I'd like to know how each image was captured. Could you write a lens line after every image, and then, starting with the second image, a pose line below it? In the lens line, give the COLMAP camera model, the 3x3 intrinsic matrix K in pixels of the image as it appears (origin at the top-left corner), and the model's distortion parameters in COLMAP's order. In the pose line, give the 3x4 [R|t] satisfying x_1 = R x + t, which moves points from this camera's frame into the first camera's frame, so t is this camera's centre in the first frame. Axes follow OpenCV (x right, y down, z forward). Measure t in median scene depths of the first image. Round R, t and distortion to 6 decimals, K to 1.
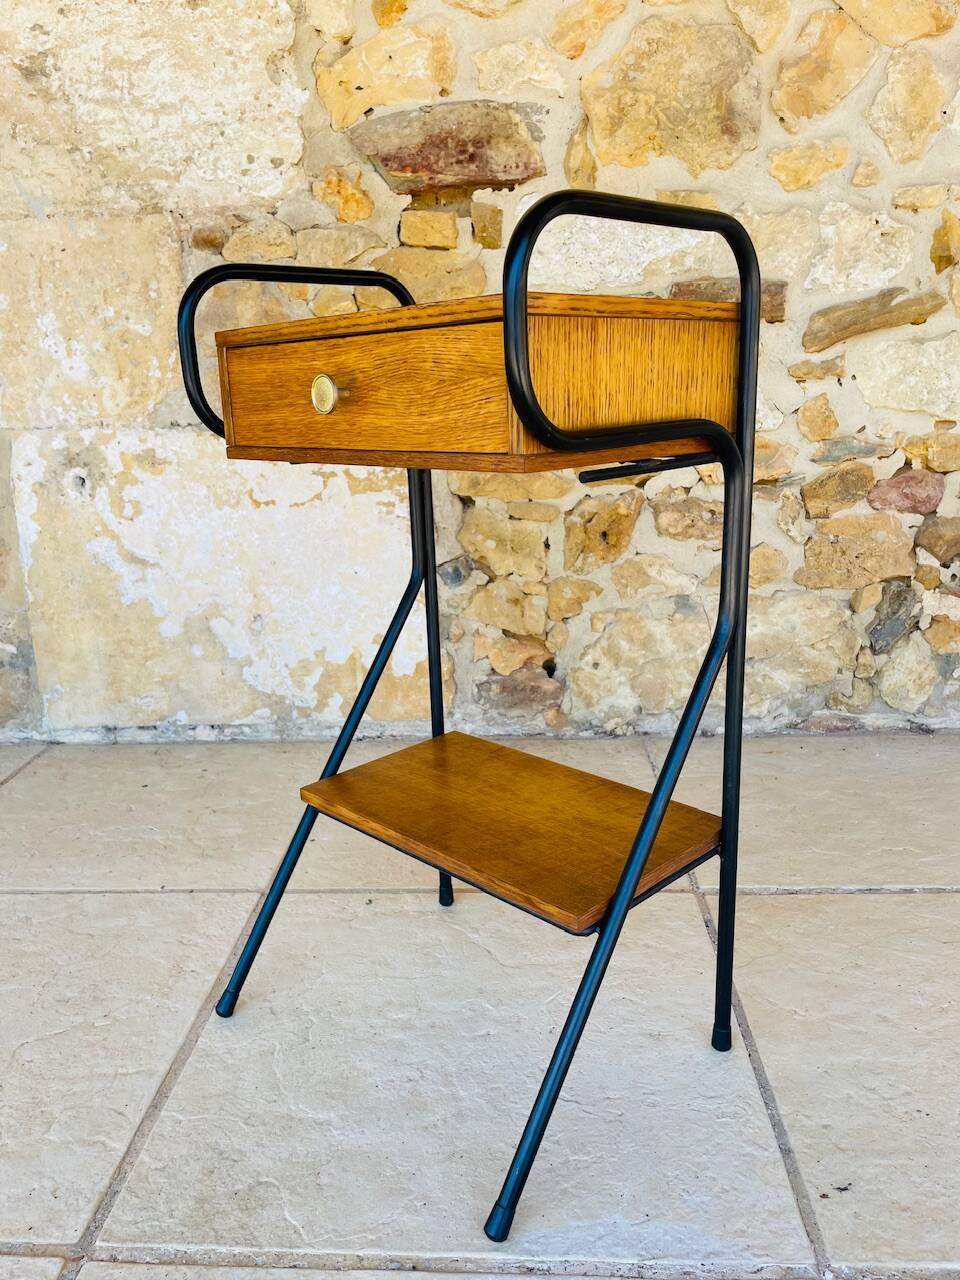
lens RADIAL K [[984.8, 0, 466.1], [0, 984.8, 646.4], [0, 0, 1]] dist [0.073776, -0.108693]
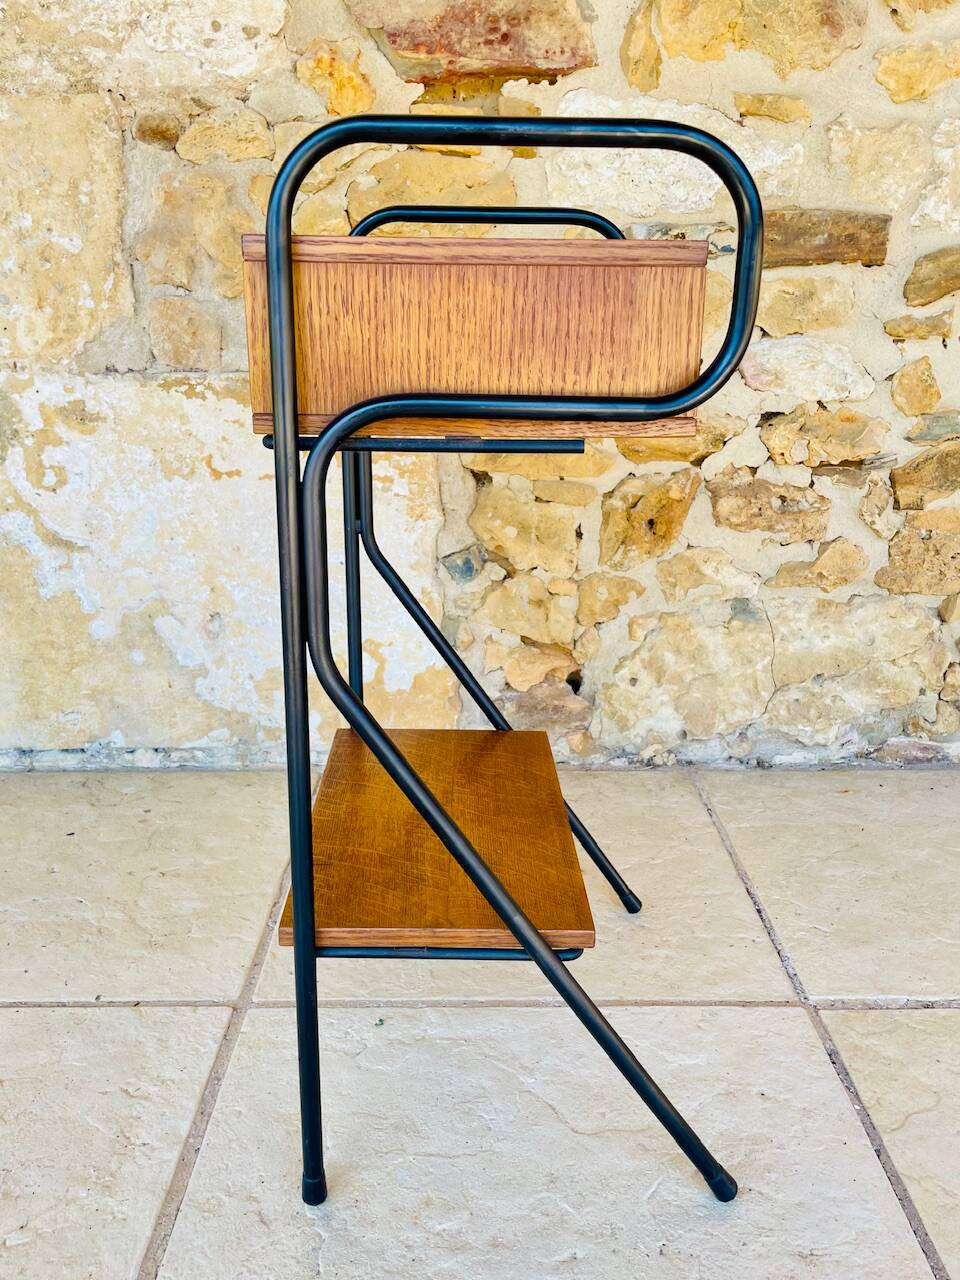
lens RADIAL K [[1026.5, 0, 476.1], [0, 1026.5, 638.5], [0, 0, 1]] dist [0.067572, -0.093769]
pose [[0.997573, 0.013741, 0.068263, -0.062843], [-0.015871, 0.999401, 0.030760, -0.043895], [-0.067799, -0.031768, 0.997193, 0.168985]]
